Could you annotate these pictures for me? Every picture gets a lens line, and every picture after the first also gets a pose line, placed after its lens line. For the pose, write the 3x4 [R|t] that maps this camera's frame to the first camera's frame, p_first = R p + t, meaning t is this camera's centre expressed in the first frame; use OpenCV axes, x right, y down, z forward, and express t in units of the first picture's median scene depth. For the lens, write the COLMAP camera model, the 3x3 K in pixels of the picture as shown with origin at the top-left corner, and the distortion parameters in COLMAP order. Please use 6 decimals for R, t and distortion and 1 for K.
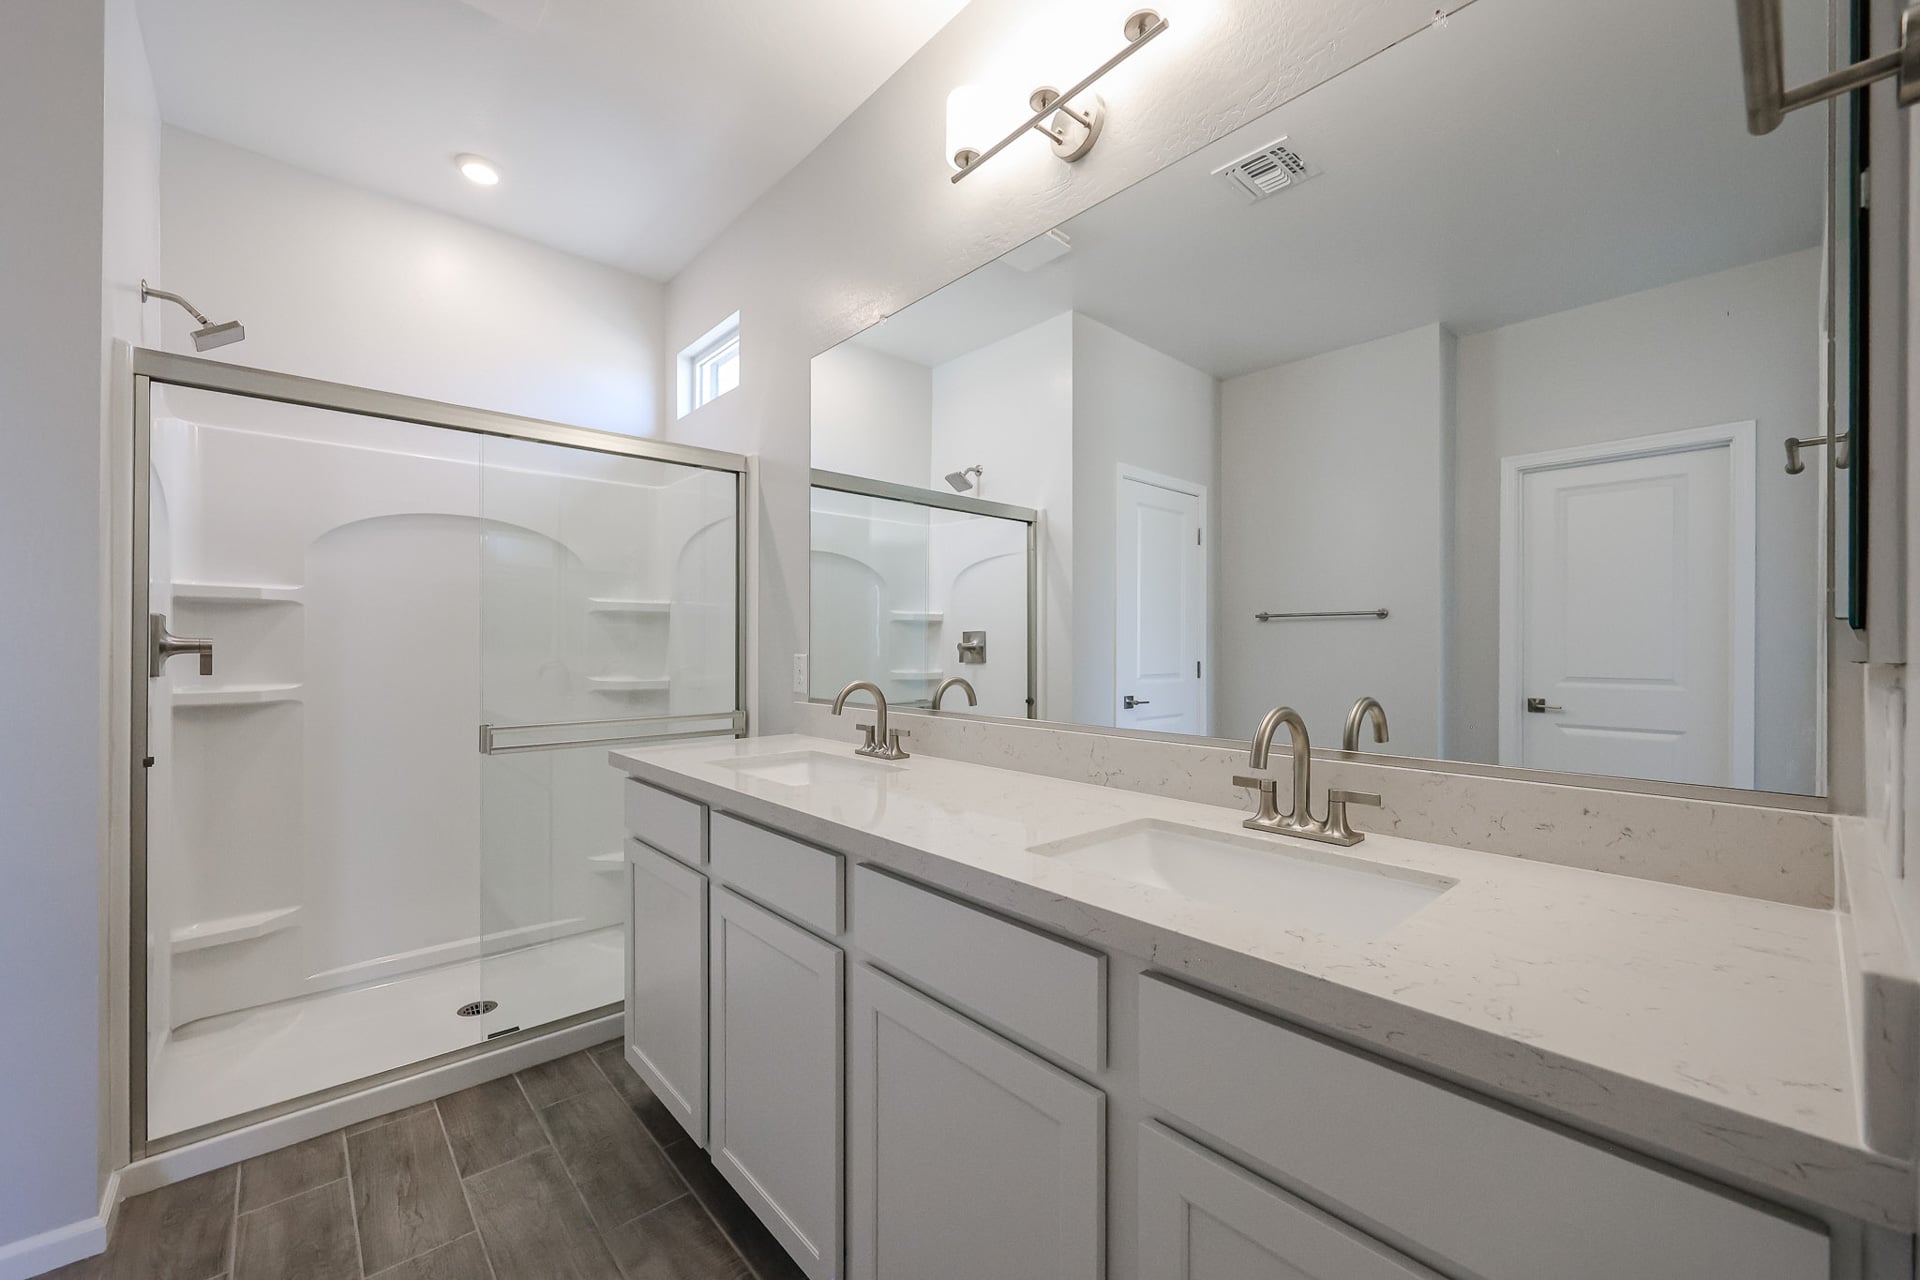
lens RADIAL K [[758.3, 0, 960.0], [0, 758.3, 640.0], [0, 0, 1]] dist [0.002001, -0.000273]
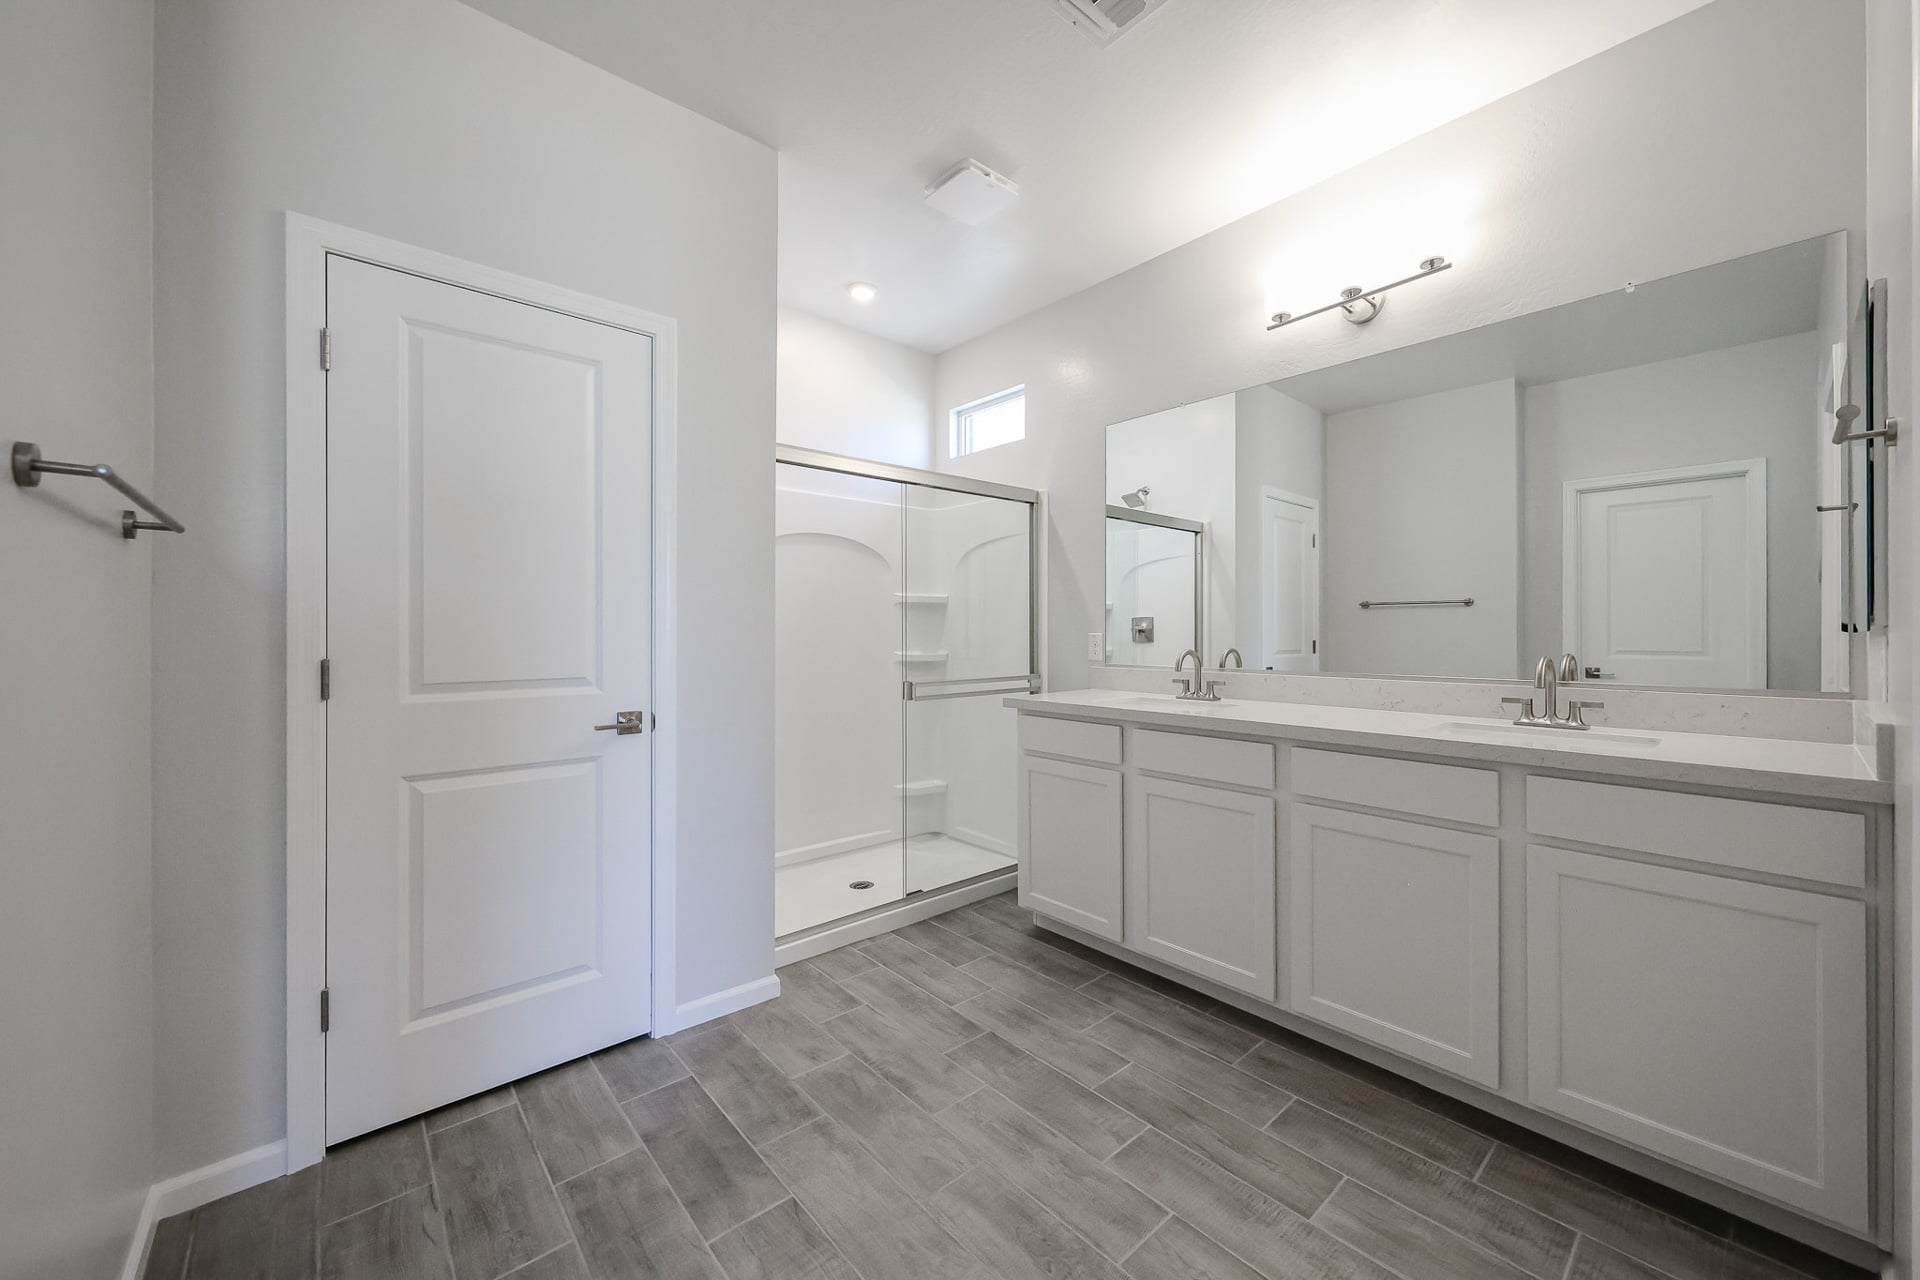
lens RADIAL K [[724.3, 0, 963.3], [0, 724.3, 621.0], [0, 0, 1]] dist [0.000692, 0.000297]
pose [[0.999980, -0.002703, -0.005645, -0.403128], [0.002665, 0.999973, -0.006775, 0.004290], [0.005663, 0.006760, 0.999961, -0.318138]]
